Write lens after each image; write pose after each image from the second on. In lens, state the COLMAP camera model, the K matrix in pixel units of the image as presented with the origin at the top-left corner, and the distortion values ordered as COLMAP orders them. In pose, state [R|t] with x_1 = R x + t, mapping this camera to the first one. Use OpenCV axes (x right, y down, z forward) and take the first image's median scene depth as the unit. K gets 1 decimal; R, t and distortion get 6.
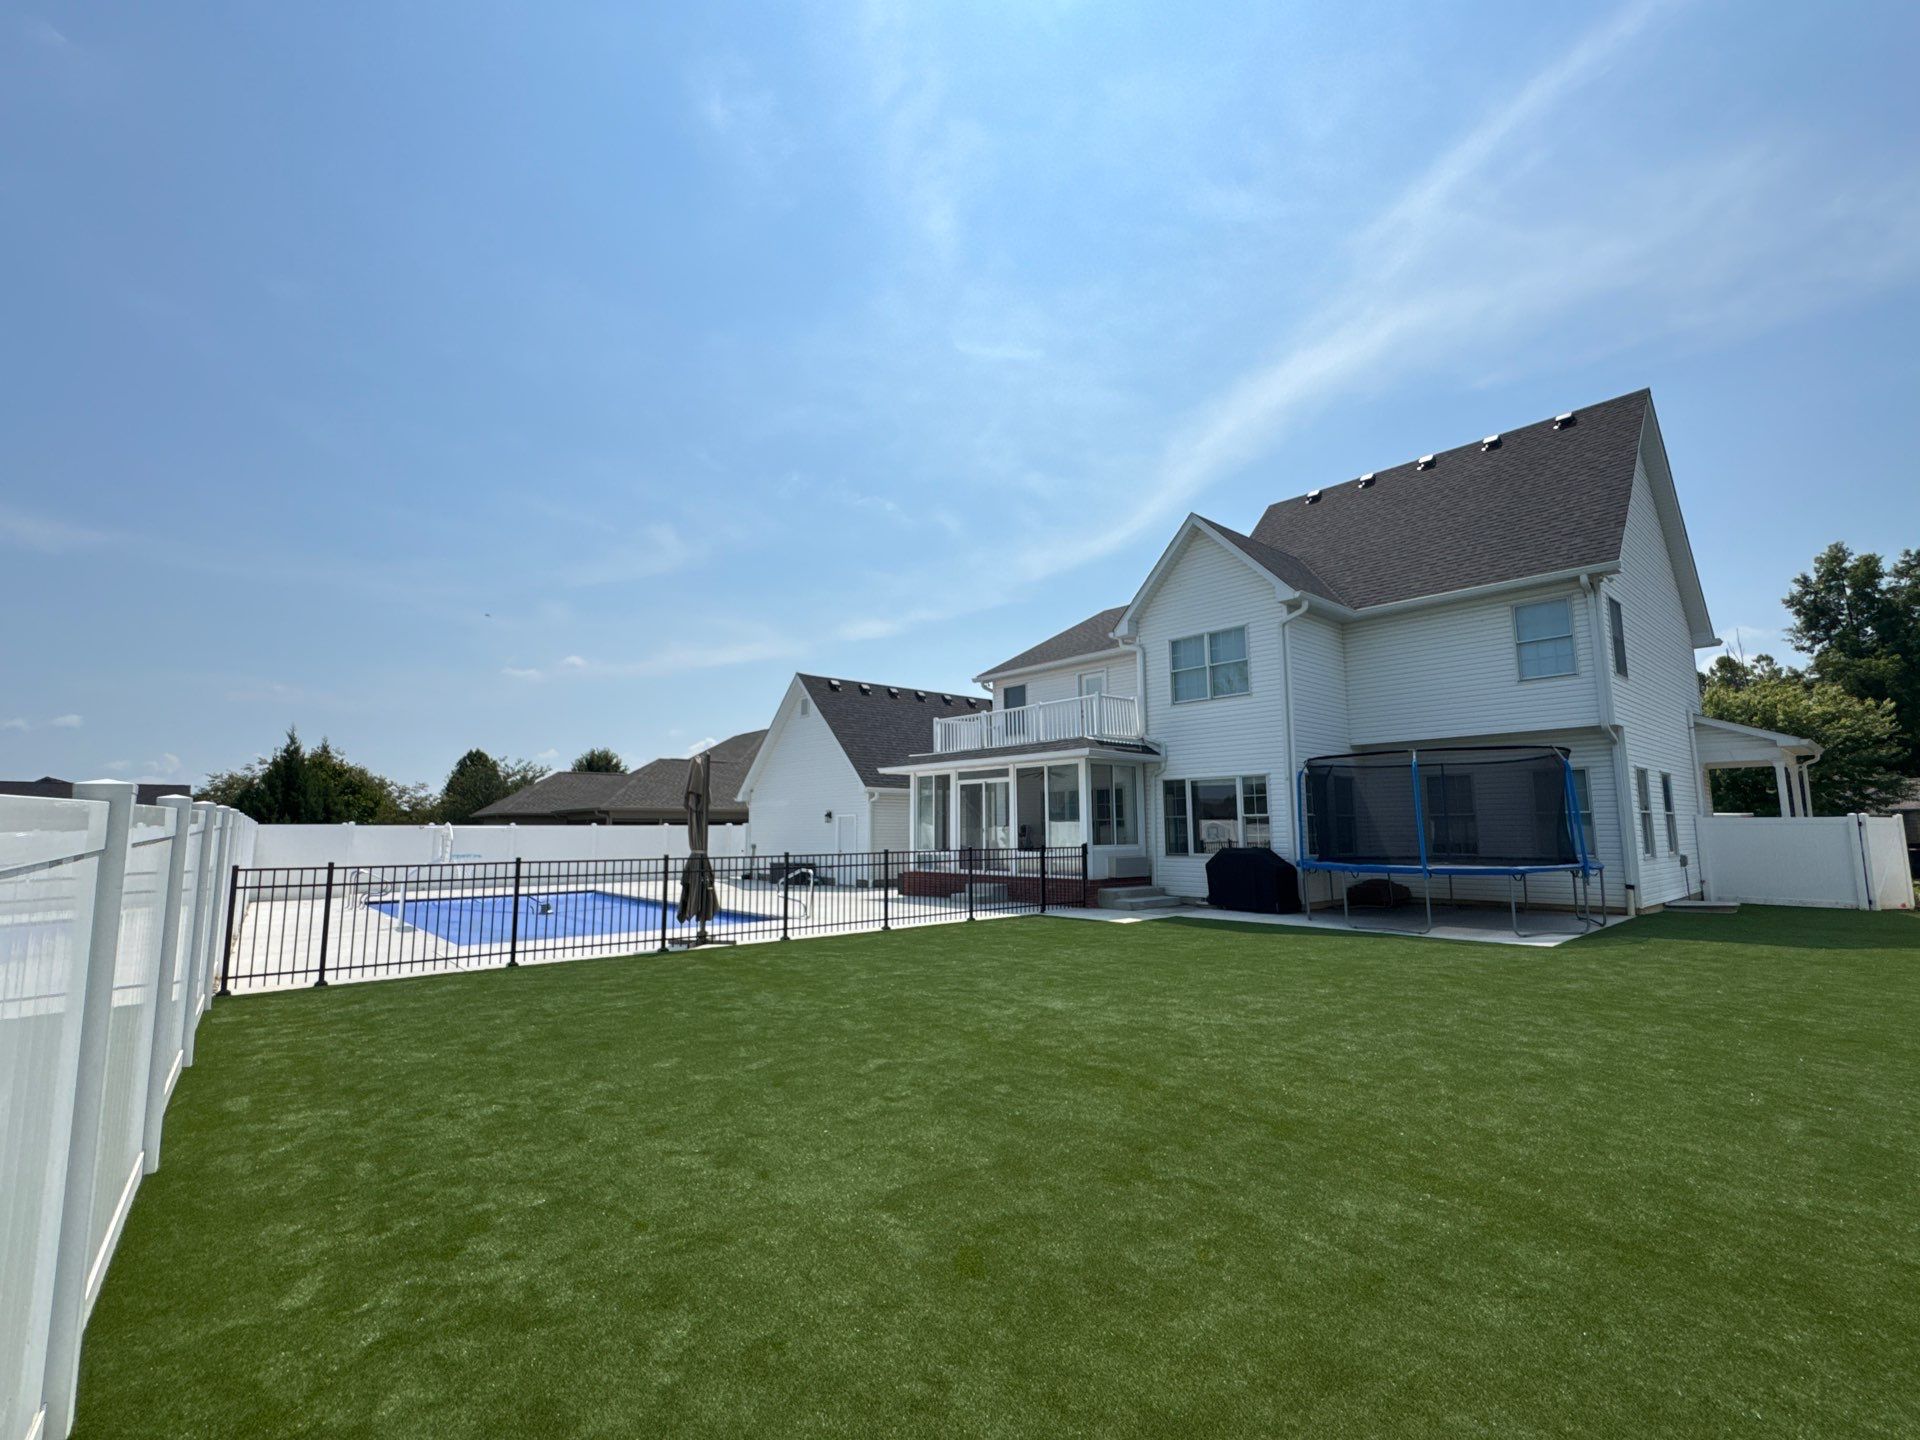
lens RADIAL K [[844.1, 0, 973.0], [0, 844.1, 717.0], [0, 0, 1]] dist [0.000859, 0.000436]
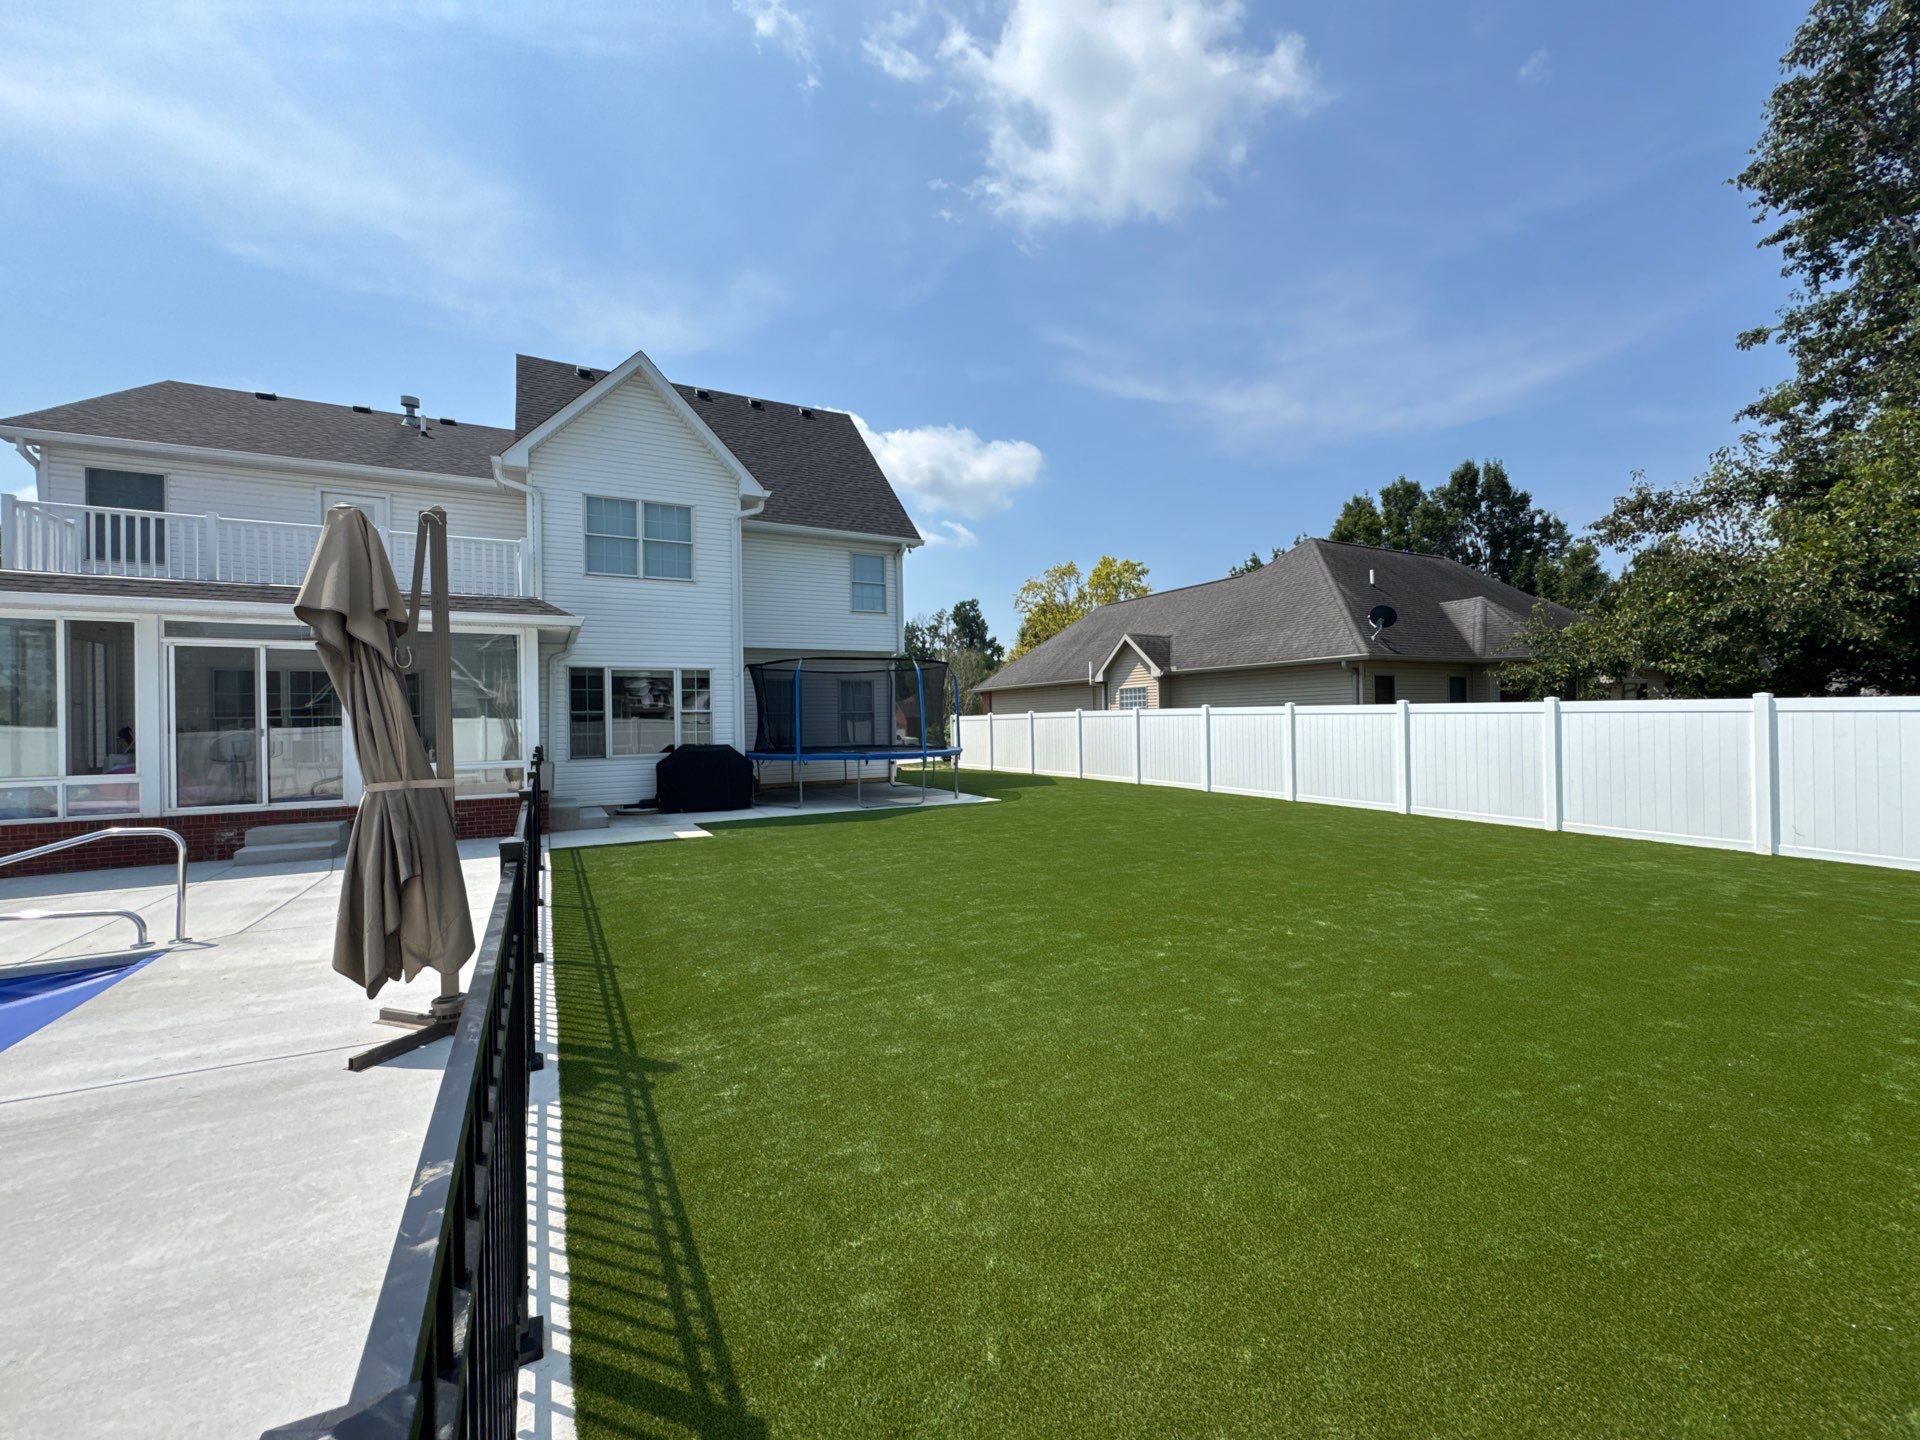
lens RADIAL K [[765.2, 0, 961.5], [0, 765.2, 714.1], [0, 0, 1]] dist [-0.001221, -0.000083]
pose [[0.236415, 0.011925, 0.971579, -0.396237], [-0.111000, 0.993710, 0.014813, 0.068291], [-0.965291, -0.111347, 0.236251, 0.467350]]
